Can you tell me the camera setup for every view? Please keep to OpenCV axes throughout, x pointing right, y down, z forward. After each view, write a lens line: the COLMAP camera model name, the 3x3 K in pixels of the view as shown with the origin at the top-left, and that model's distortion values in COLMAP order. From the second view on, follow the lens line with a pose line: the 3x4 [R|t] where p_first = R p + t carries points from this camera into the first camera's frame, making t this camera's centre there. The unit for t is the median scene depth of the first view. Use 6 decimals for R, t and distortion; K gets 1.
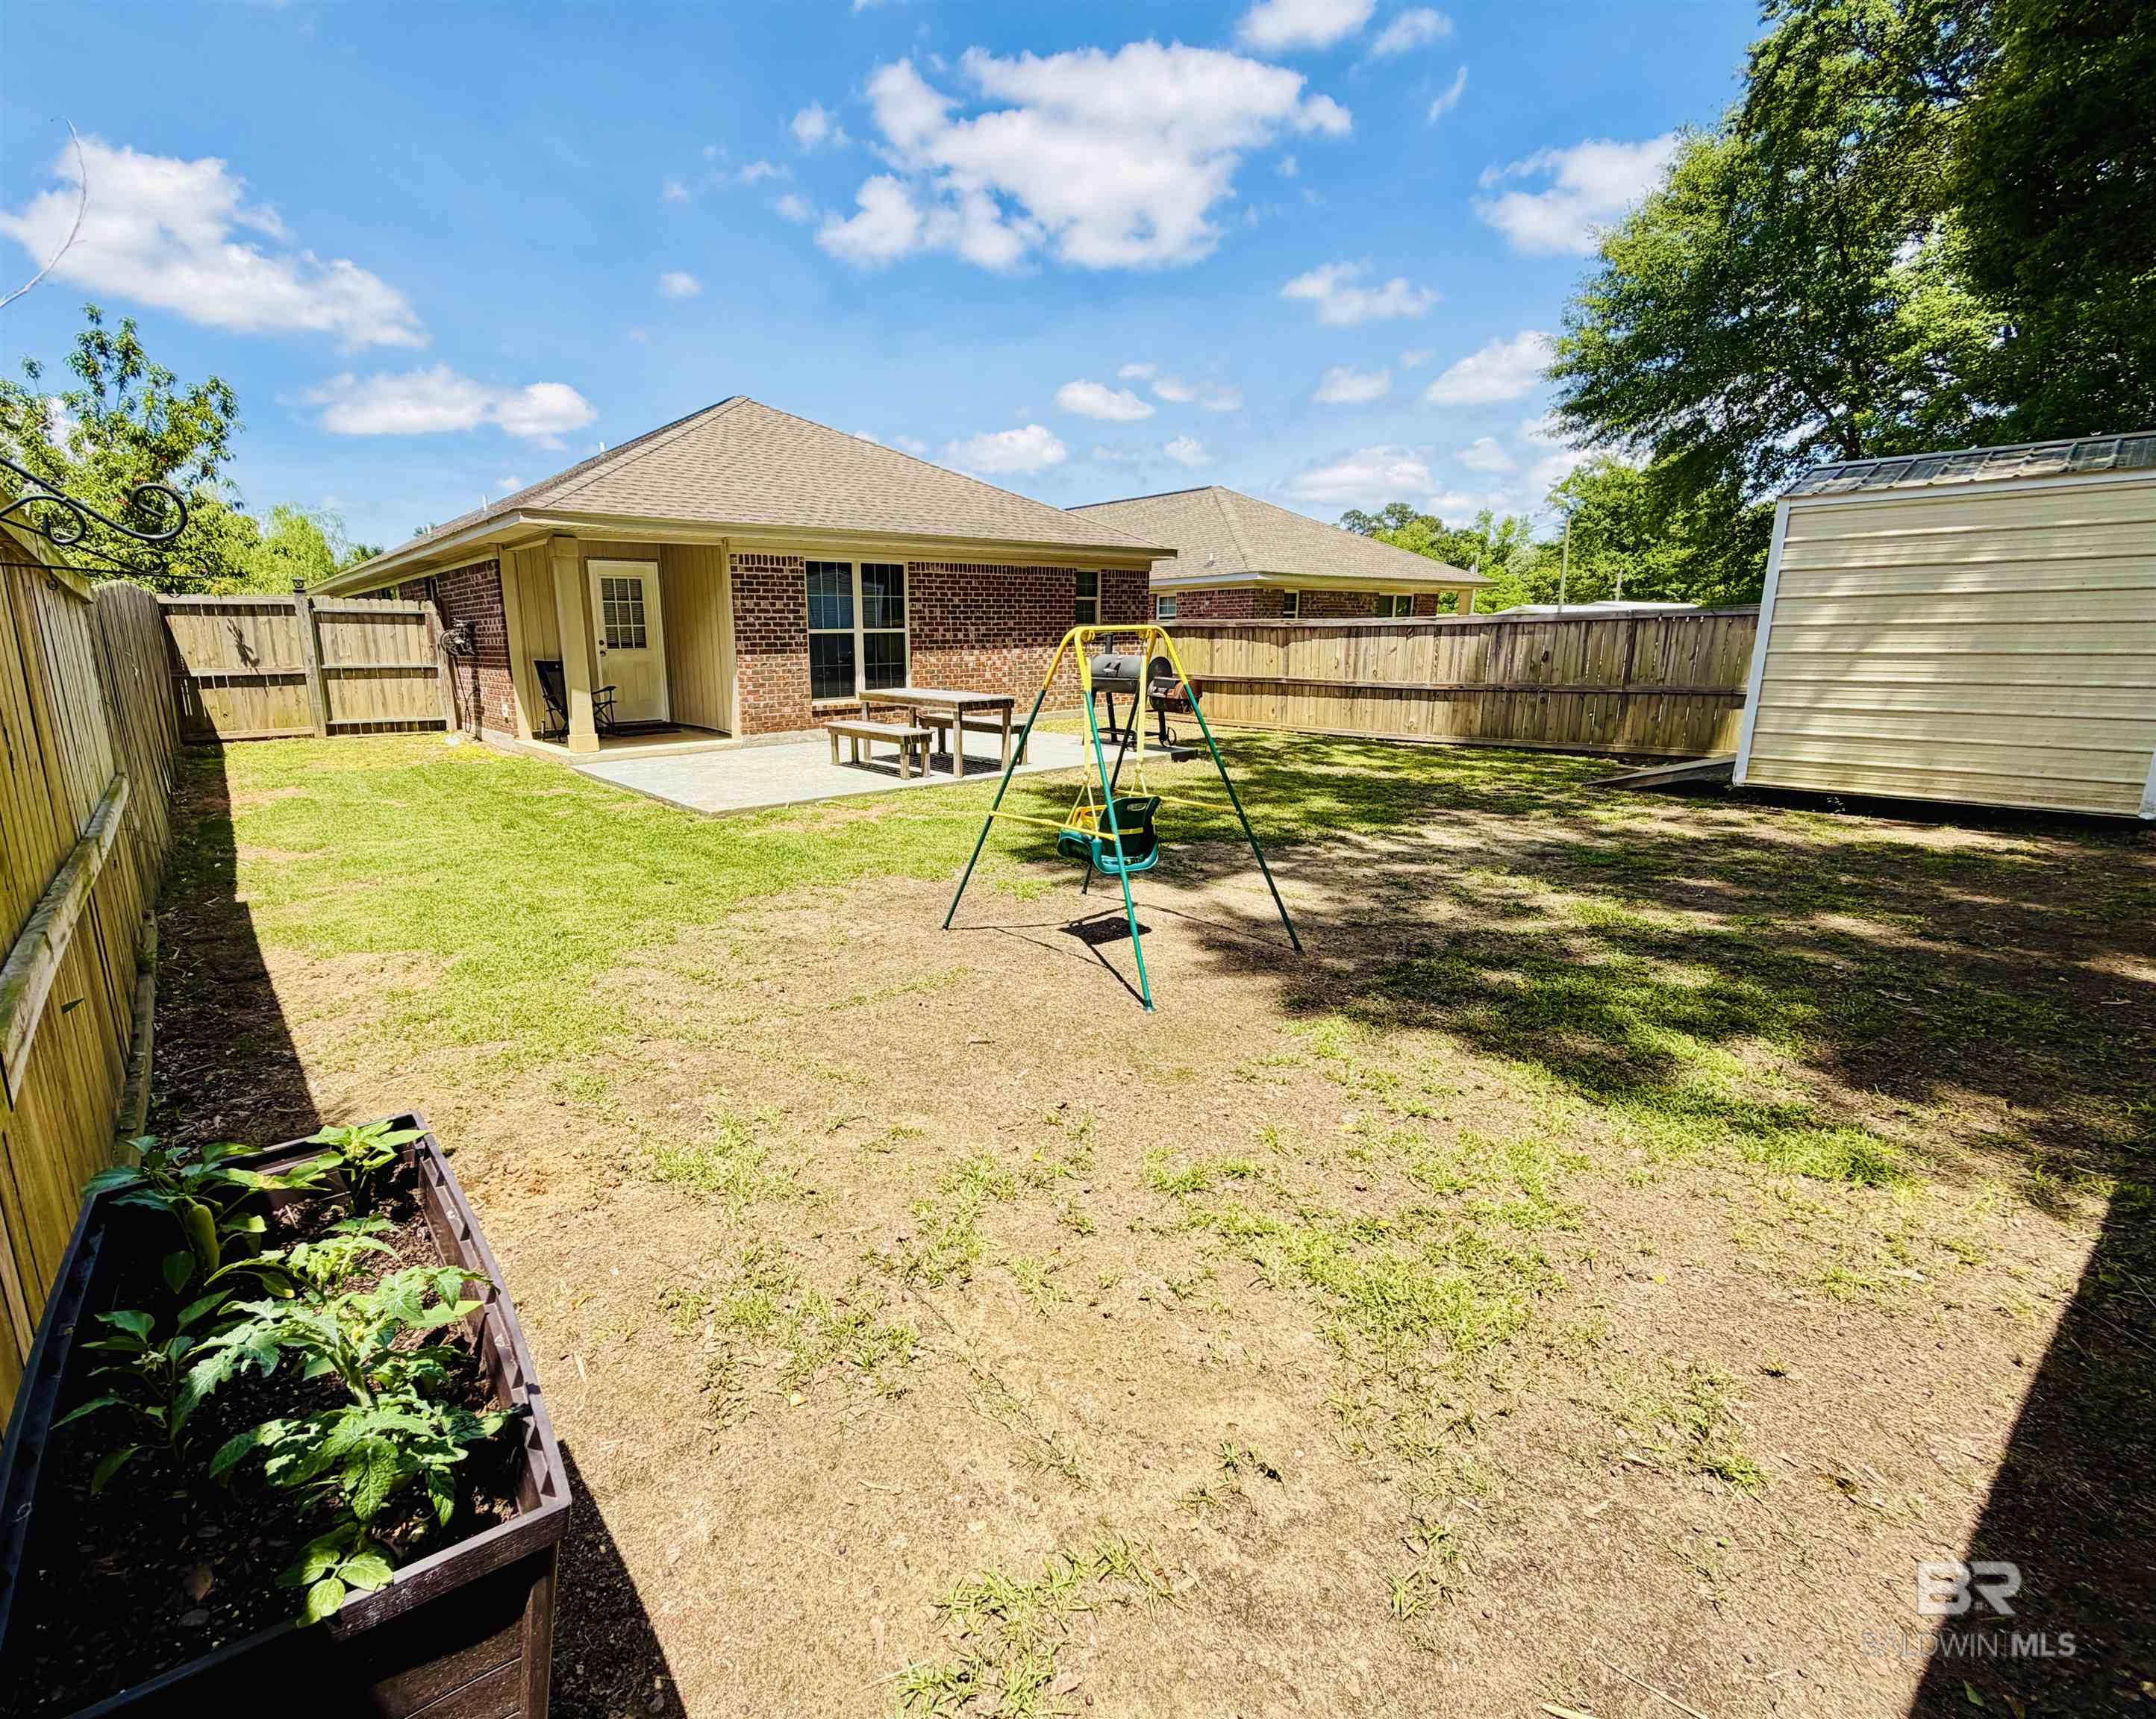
lens RADIAL K [[1080.2, 0, 1007.8], [0, 1080.2, 893.0], [0, 0, 1]] dist [0.005346, 0.002599]
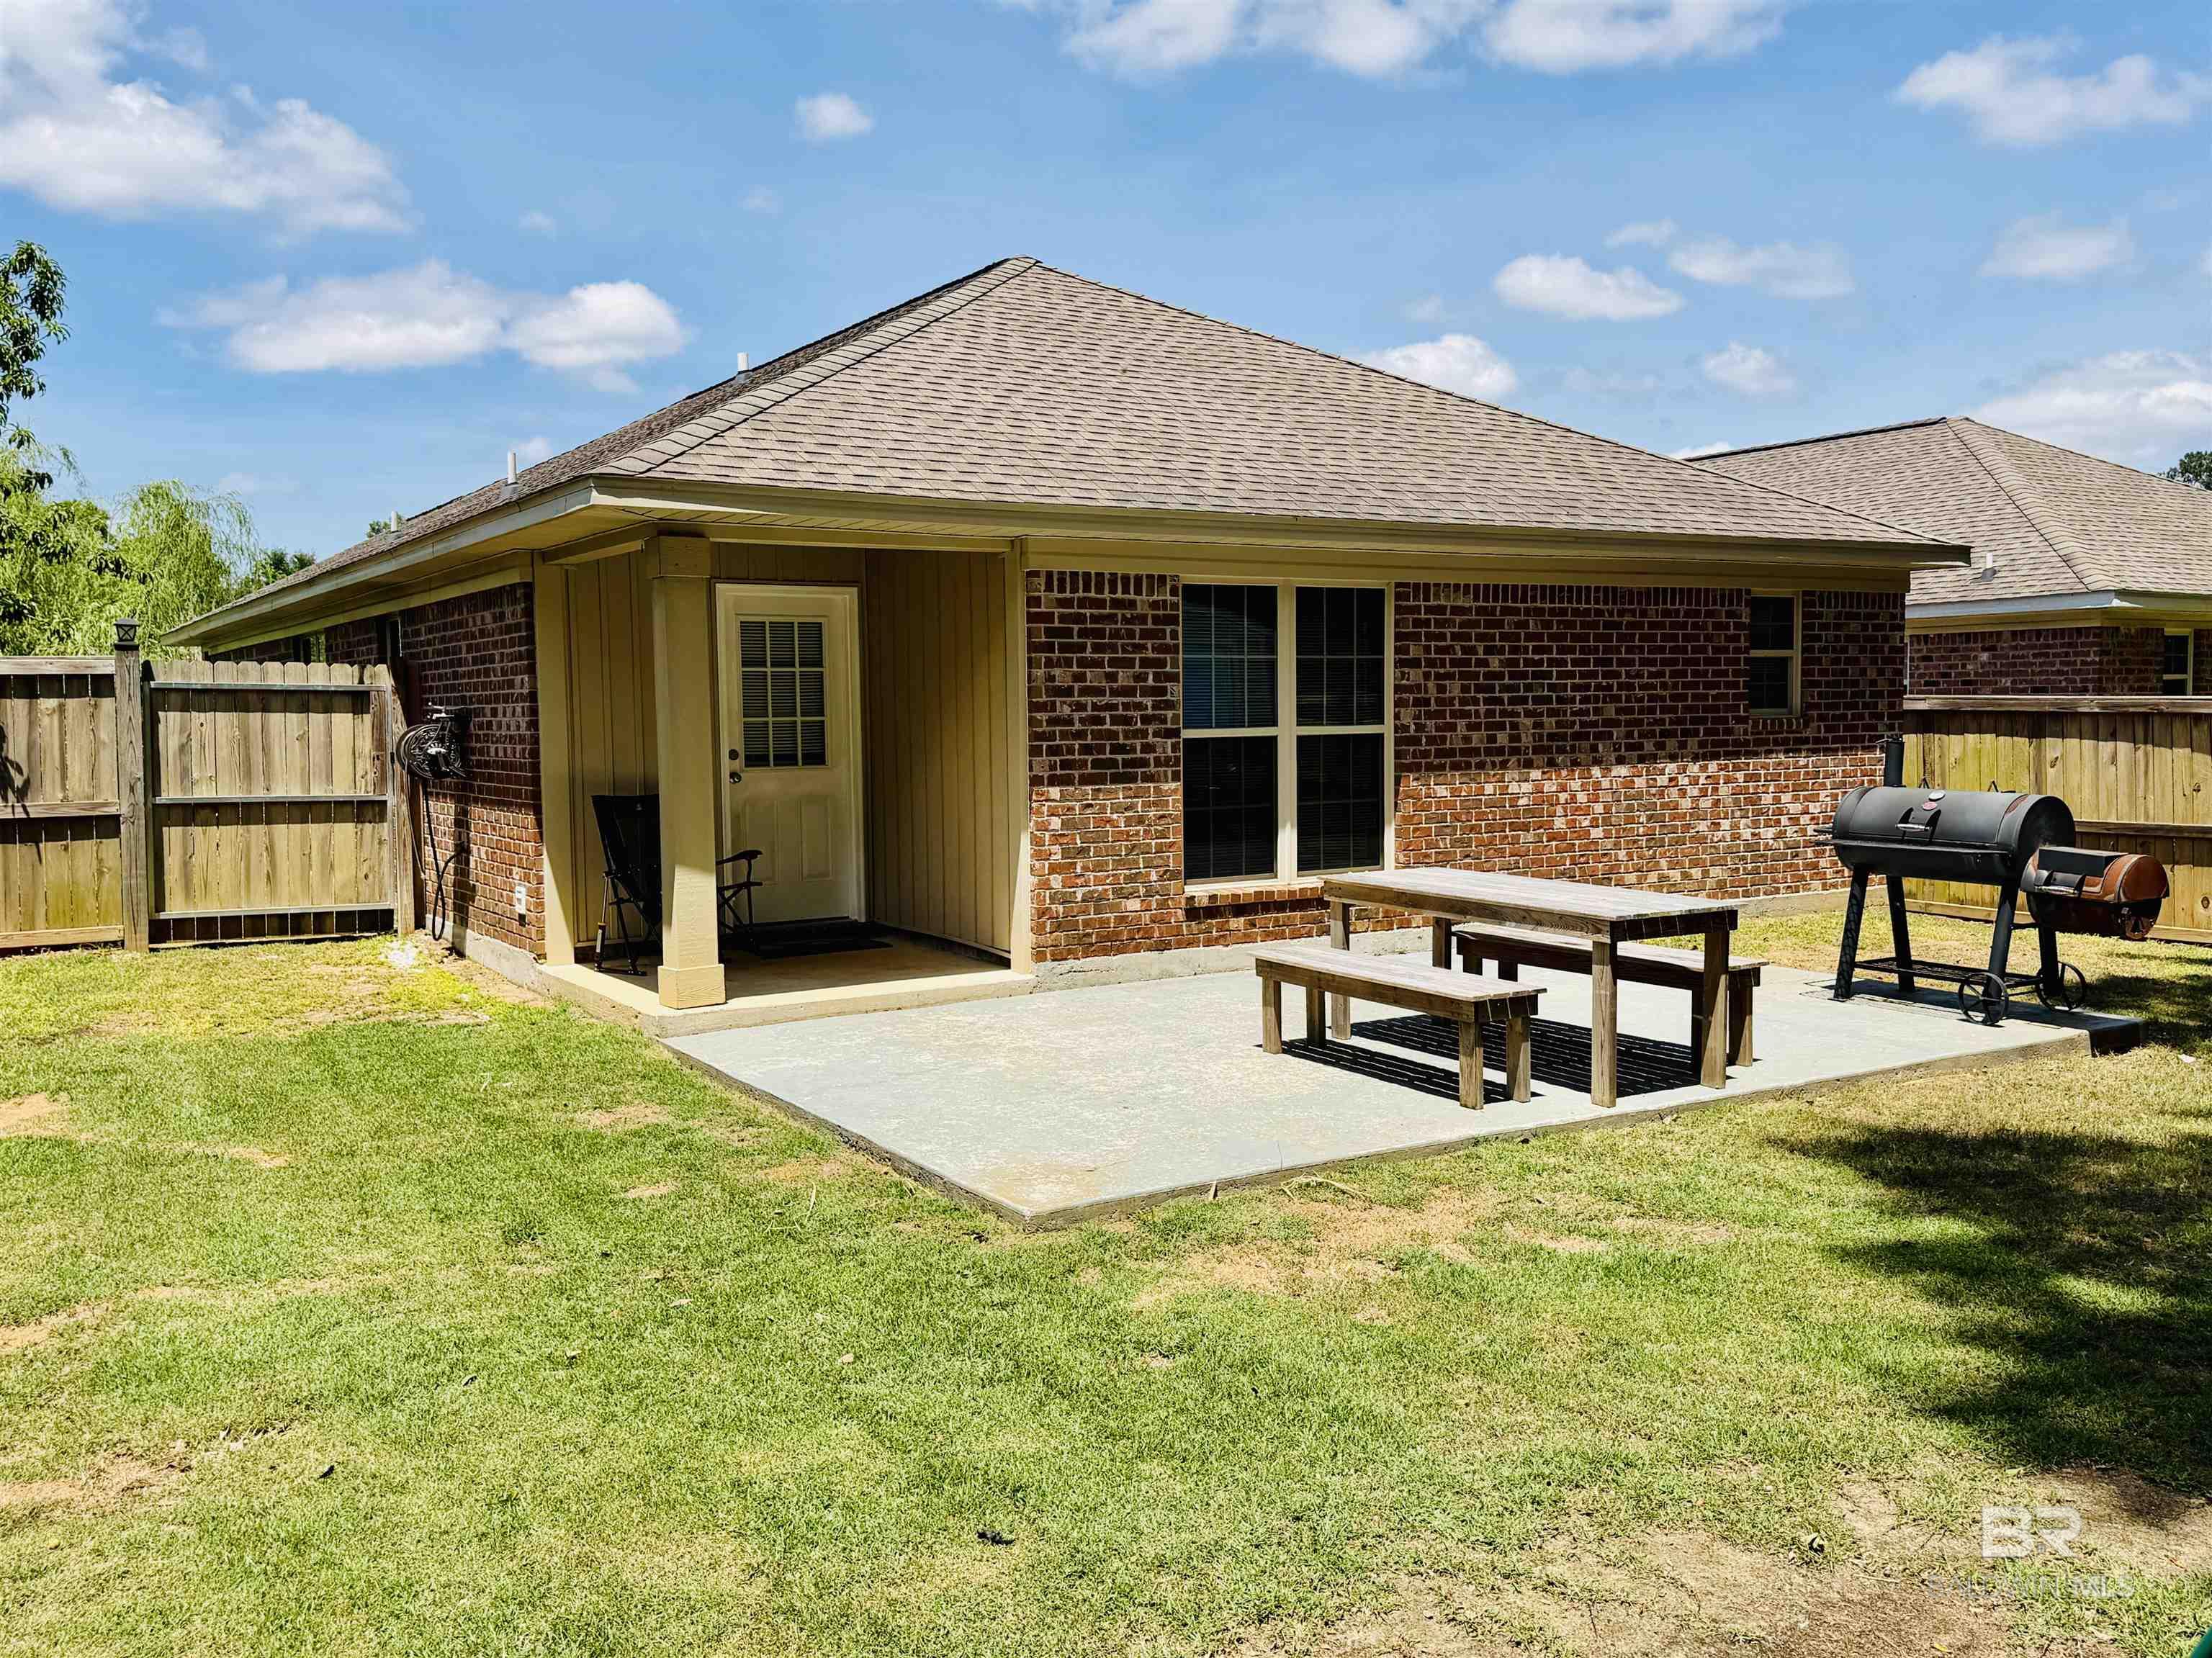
lens RADIAL K [[1873.6, 0, 1126.2], [0, 1873.6, 828.1], [0, 0, 1]] dist [0.079835, -0.077970]
pose [[0.994538, 0.006254, -0.104191, -0.118398], [-0.022845, 0.987044, -0.158817, -0.073333], [0.101847, 0.160330, 0.981795, 0.220997]]
